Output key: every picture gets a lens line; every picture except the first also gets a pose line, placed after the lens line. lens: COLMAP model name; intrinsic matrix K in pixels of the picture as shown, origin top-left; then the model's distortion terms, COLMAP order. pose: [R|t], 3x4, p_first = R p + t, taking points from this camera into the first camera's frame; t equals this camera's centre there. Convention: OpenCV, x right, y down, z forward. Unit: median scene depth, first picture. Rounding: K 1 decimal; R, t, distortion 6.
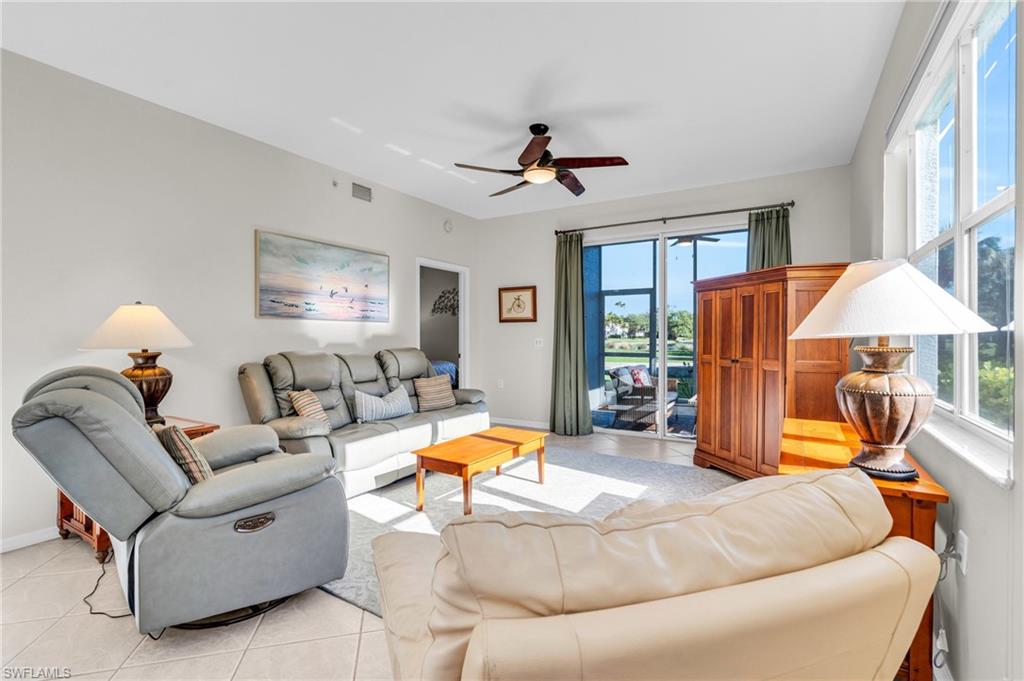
lens RADIAL K [[459.5, 0, 514.7], [0, 459.5, 340.1], [0, 0, 1]] dist [-0.008517, 0.002668]
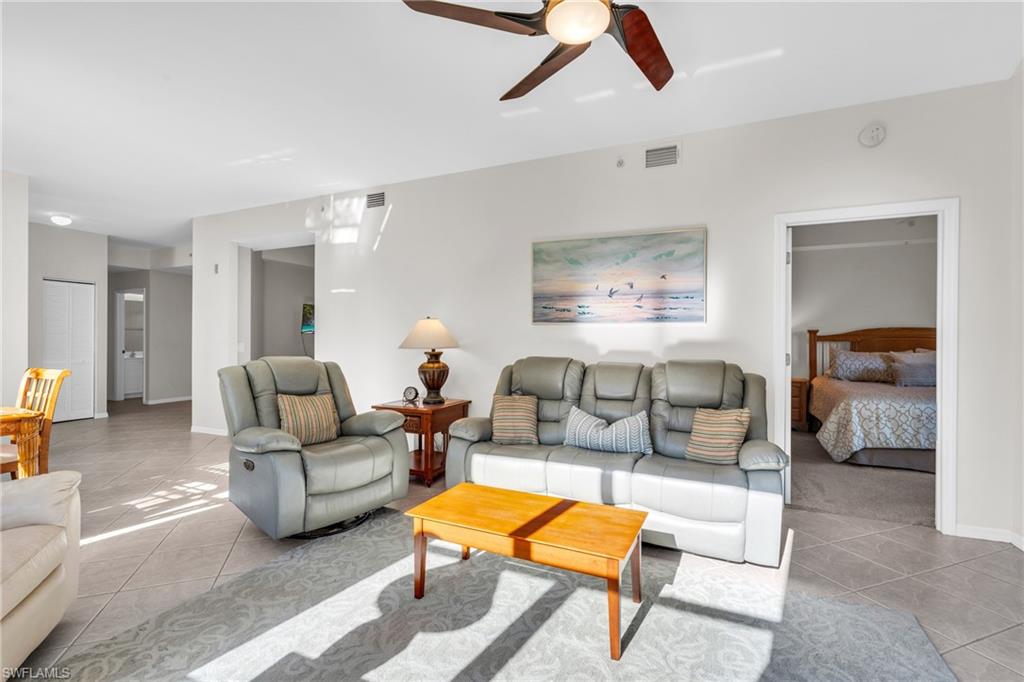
lens RADIAL K [[459.5, 0, 512.3], [0, 459.5, 341.1], [0, 0, 1]] dist [-0.008517, 0.002668]
pose [[0.121876, 0.007634, -0.992516, 0.453670], [-0.015633, 0.999861, 0.005771, -0.012544], [0.992422, 0.014812, 0.121979, 0.736812]]
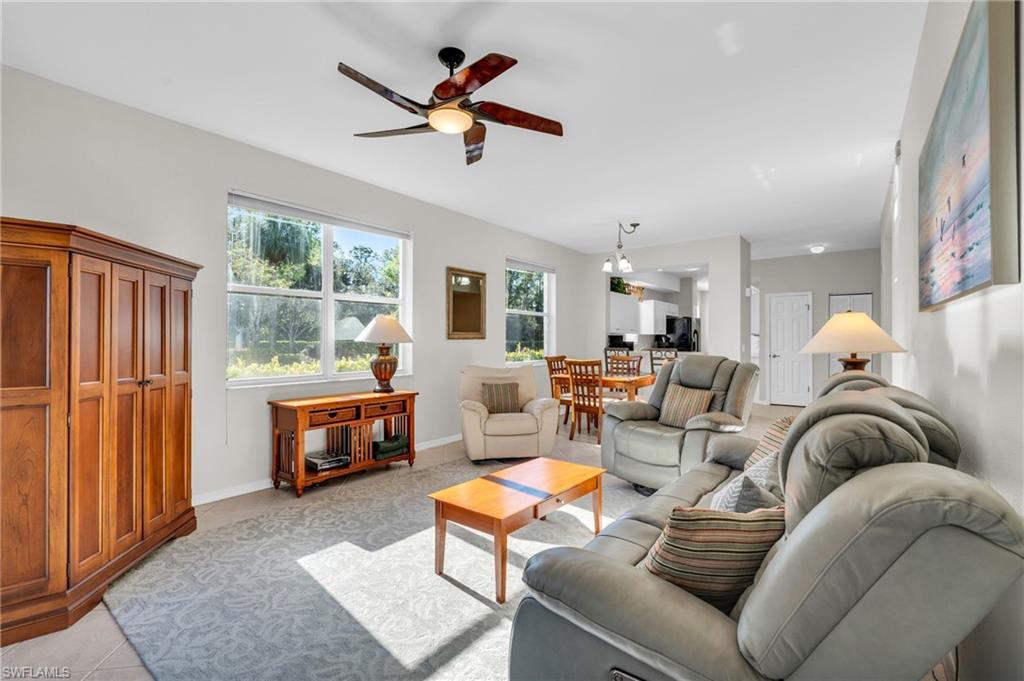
lens RADIAL K [[459.5, 0, 524.2], [0, 459.5, 337.9], [0, 0, 1]] dist [-0.008517, 0.002668]
pose [[-0.996385, 0.005930, 0.084744, -0.106259], [0.006515, 0.999957, 0.006625, -0.020414], [-0.084701, 0.007153, -0.996381, 1.441108]]
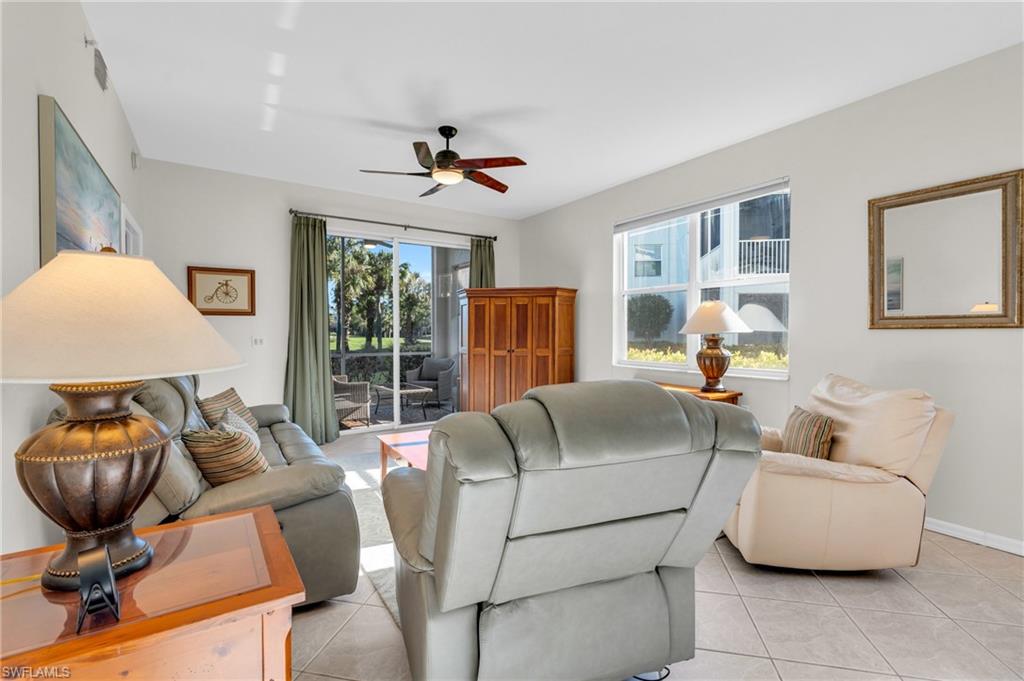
lens RADIAL K [[459.5, 0, 513.8], [0, 459.5, 334.0], [0, 0, 1]] dist [-0.008517, 0.002668]
pose [[0.435348, -0.006086, 0.900242, -0.688995], [0.009604, 0.999952, 0.002116, -0.007574], [-0.900211, 0.007724, 0.435385, 0.364576]]
